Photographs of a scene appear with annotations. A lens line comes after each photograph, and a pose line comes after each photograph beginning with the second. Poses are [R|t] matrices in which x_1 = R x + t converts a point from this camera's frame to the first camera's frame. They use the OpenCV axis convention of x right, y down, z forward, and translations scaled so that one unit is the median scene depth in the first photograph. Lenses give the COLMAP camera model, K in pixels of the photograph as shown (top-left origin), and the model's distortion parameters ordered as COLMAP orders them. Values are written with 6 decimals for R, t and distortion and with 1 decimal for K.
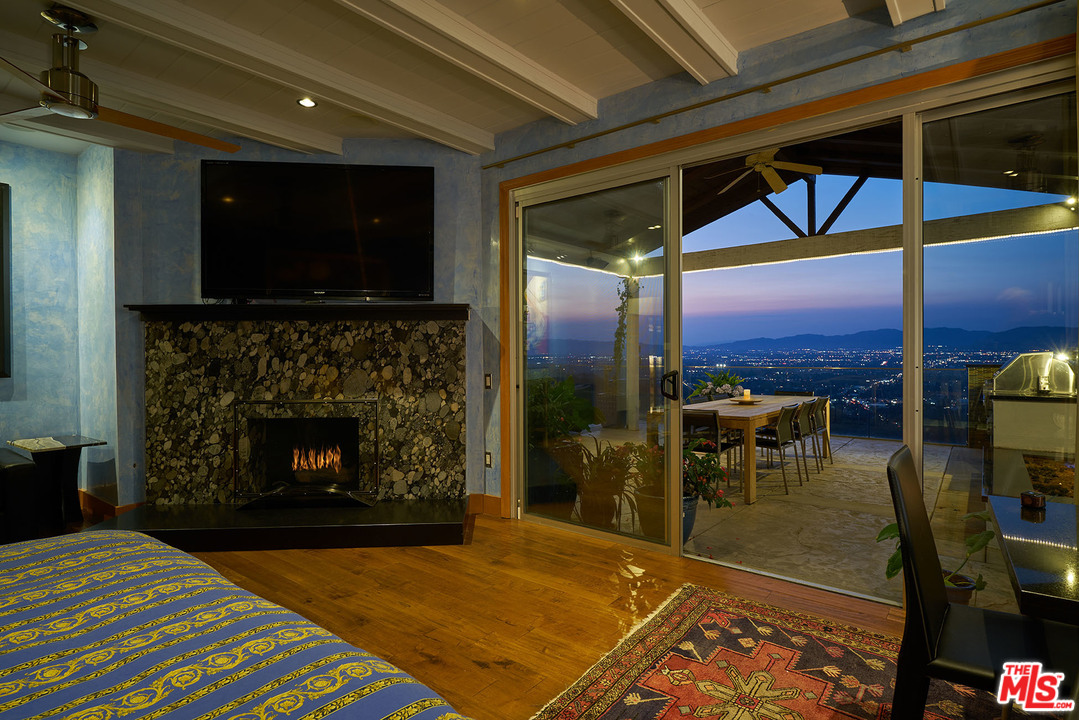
lens RADIAL K [[562.1, 0, 524.0], [0, 562.1, 363.6], [0, 0, 1]] dist [-0.004943, -0.000902]
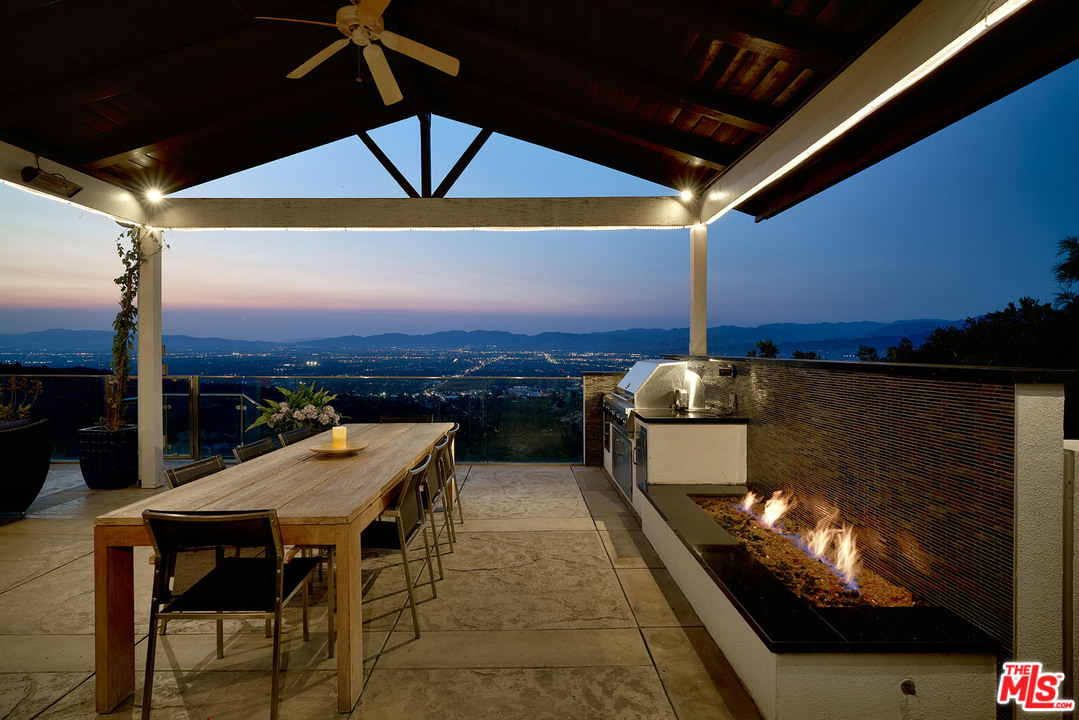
lens RADIAL K [[562.1, 0, 524.0], [0, 562.1, 363.6], [0, 0, 1]] dist [-0.004943, -0.000902]
pose [[0.766464, -0.006757, 0.642252, 0.128959], [0.003078, 0.999972, 0.006847, -0.016245], [-0.642280, -0.003271, 0.766463, 0.328543]]
